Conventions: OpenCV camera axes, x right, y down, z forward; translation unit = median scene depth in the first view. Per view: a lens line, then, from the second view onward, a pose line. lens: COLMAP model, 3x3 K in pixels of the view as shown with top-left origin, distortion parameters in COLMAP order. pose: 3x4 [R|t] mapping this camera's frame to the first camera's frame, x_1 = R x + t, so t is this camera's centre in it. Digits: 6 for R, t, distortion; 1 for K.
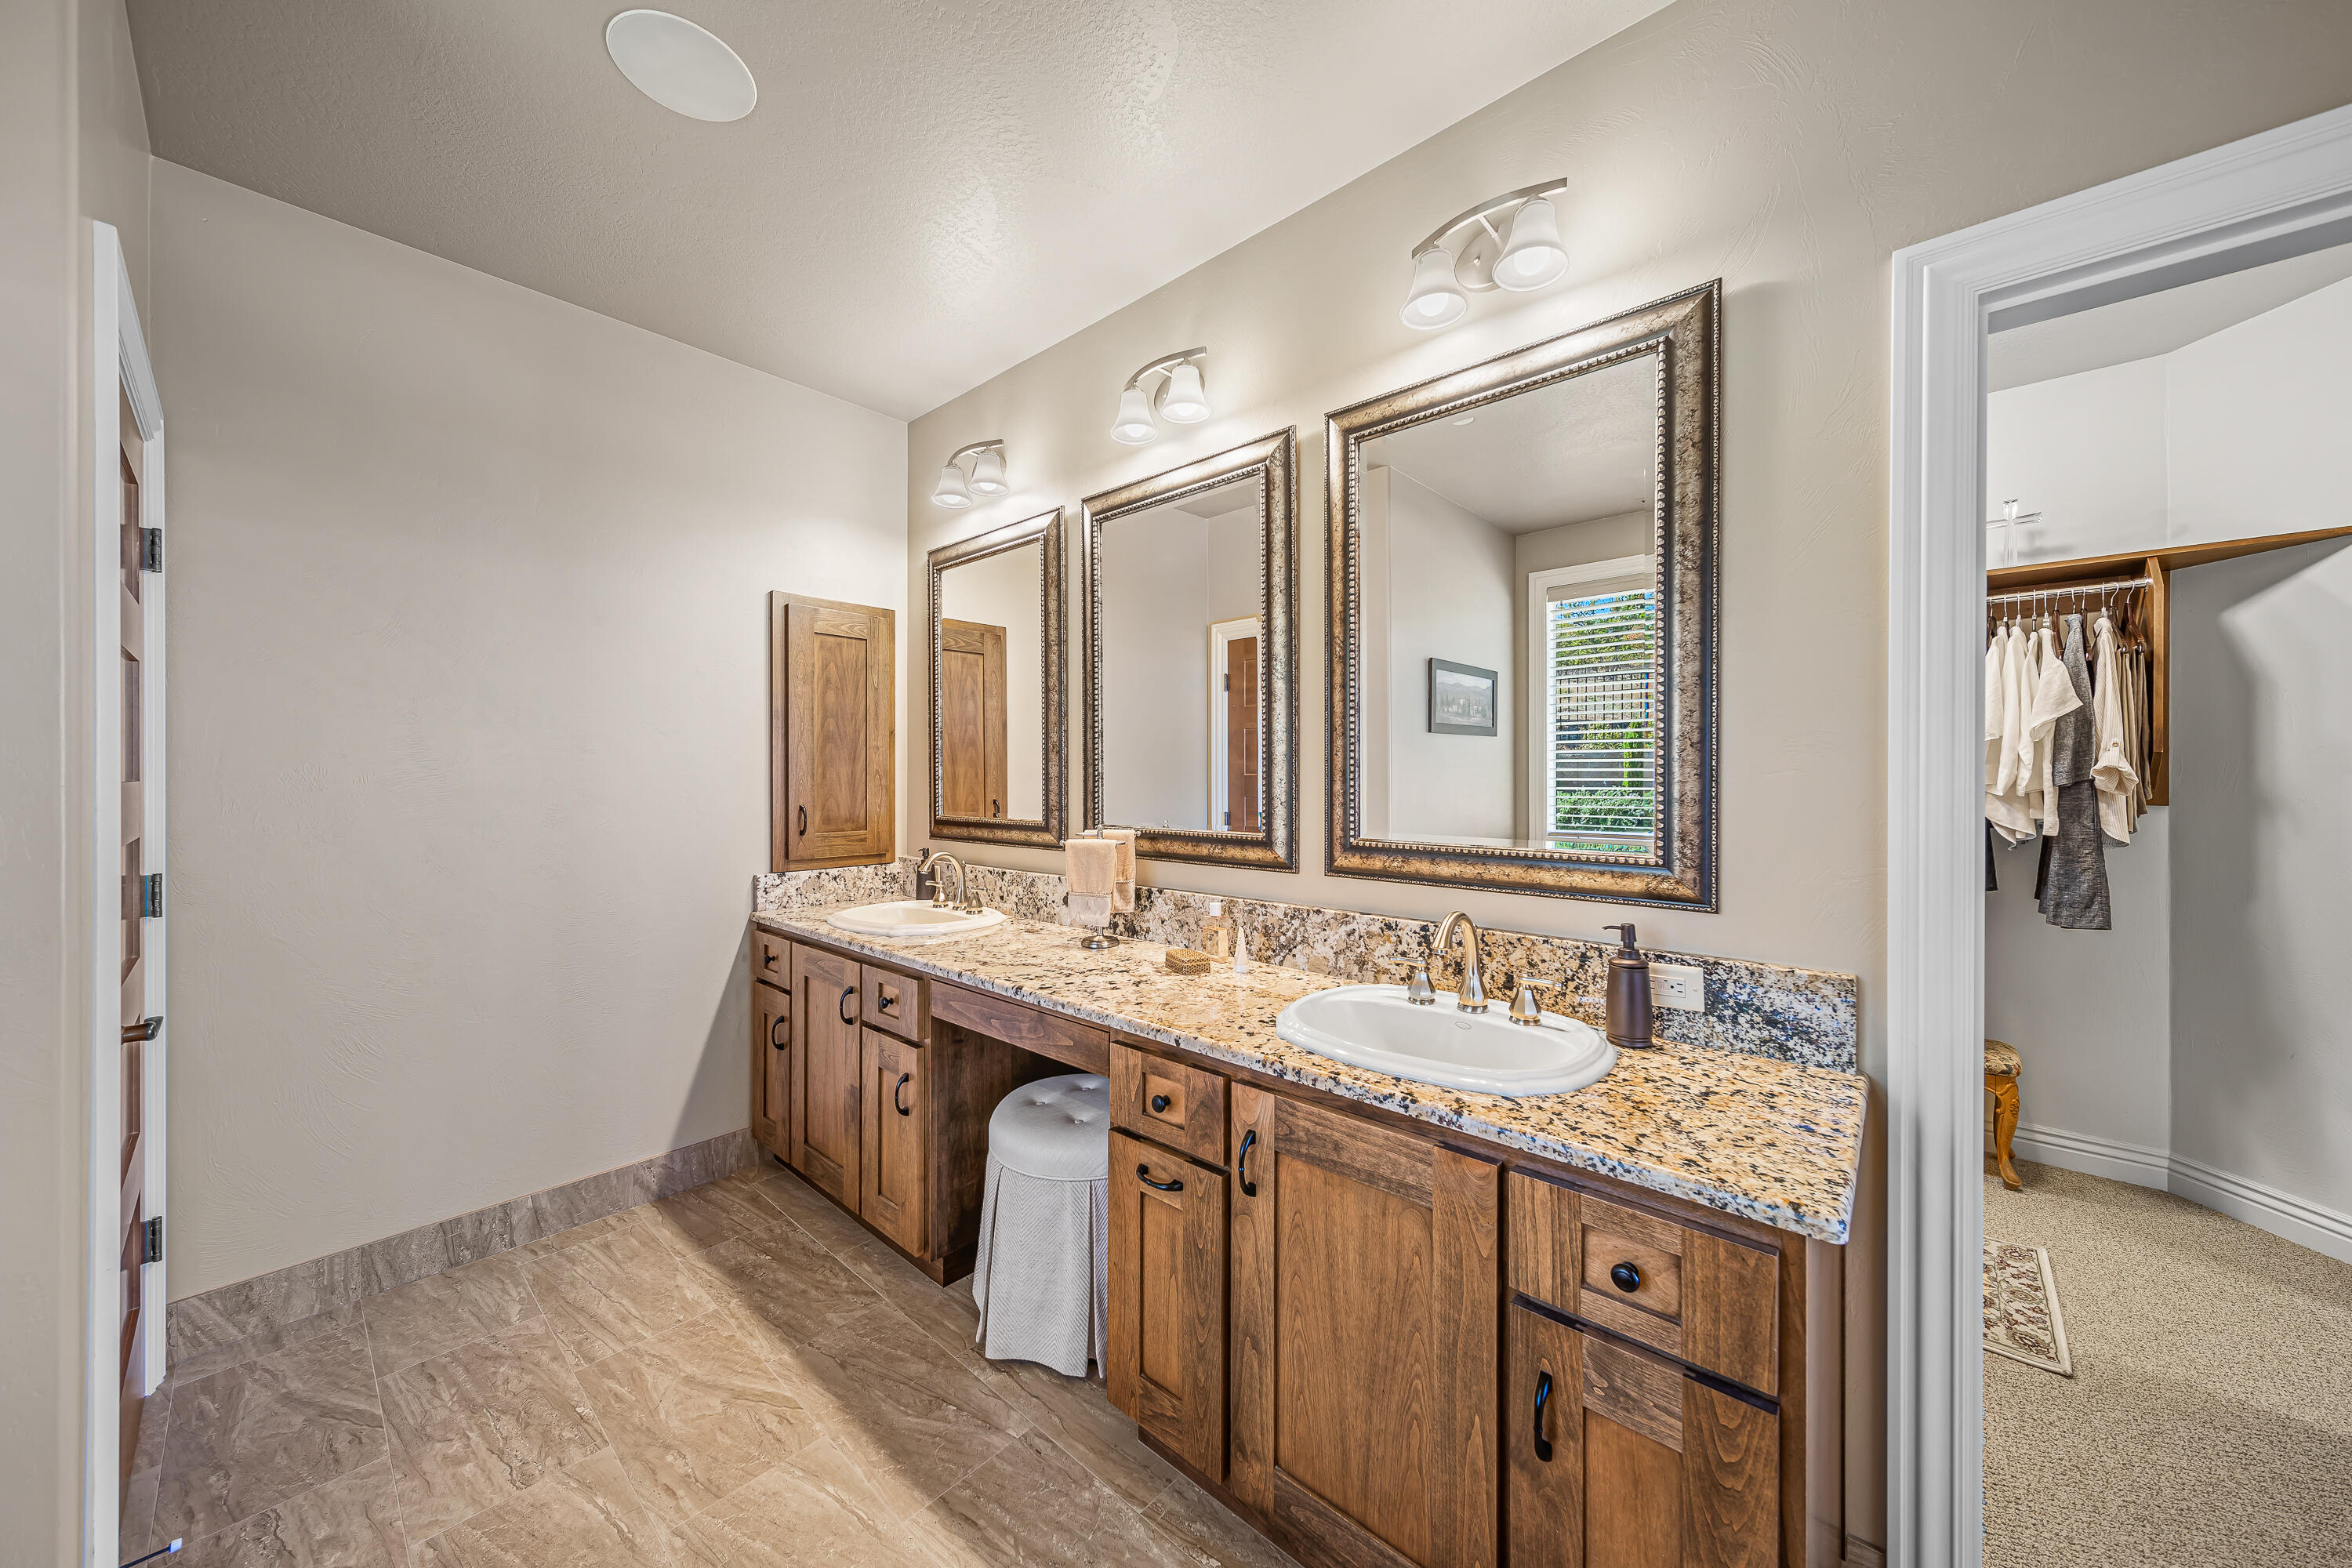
lens RADIAL K [[824.8, 0, 1177.6], [0, 824.8, 772.8], [0, 0, 1]] dist [0.007658, -0.001287]
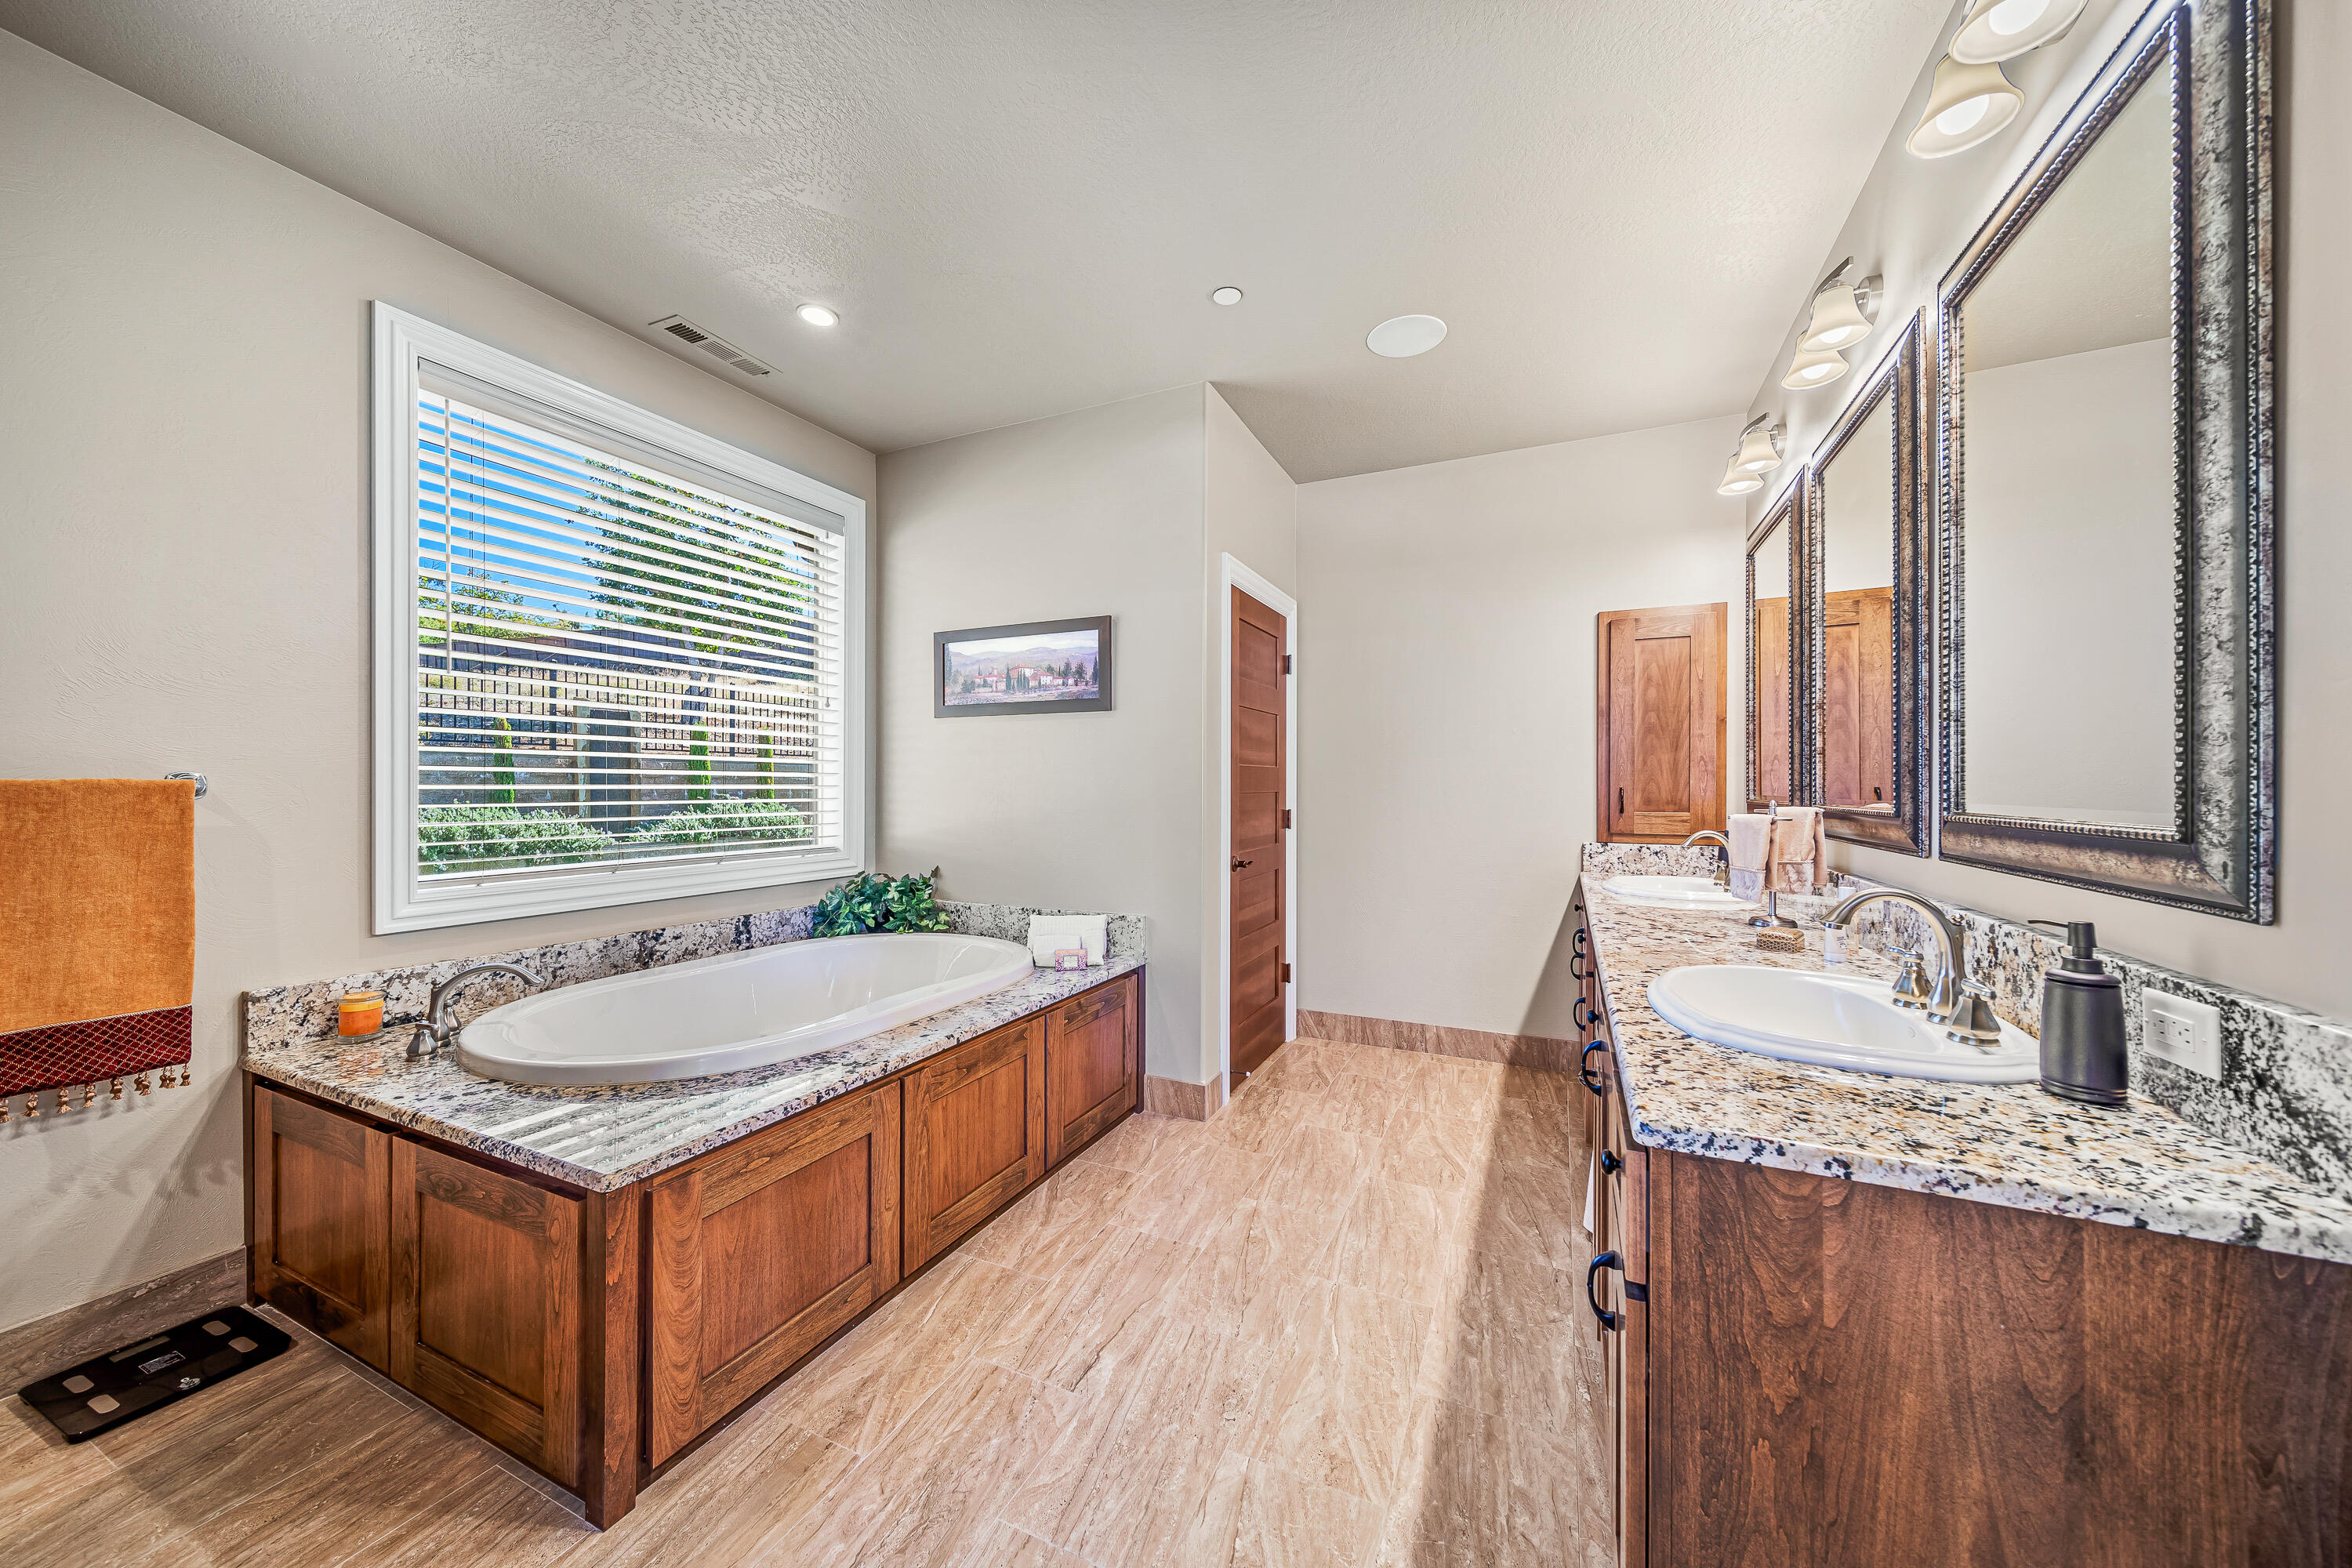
lens RADIAL K [[824.8, 0, 1171.1], [0, 824.8, 785.7], [0, 0, 1]] dist [0.007658, -0.001287]
pose [[0.288149, 0.002091, -0.957583, 0.980946], [-0.000446, 0.999998, 0.002050, 0.068710], [0.957585, -0.000163, 0.288149, 0.079174]]
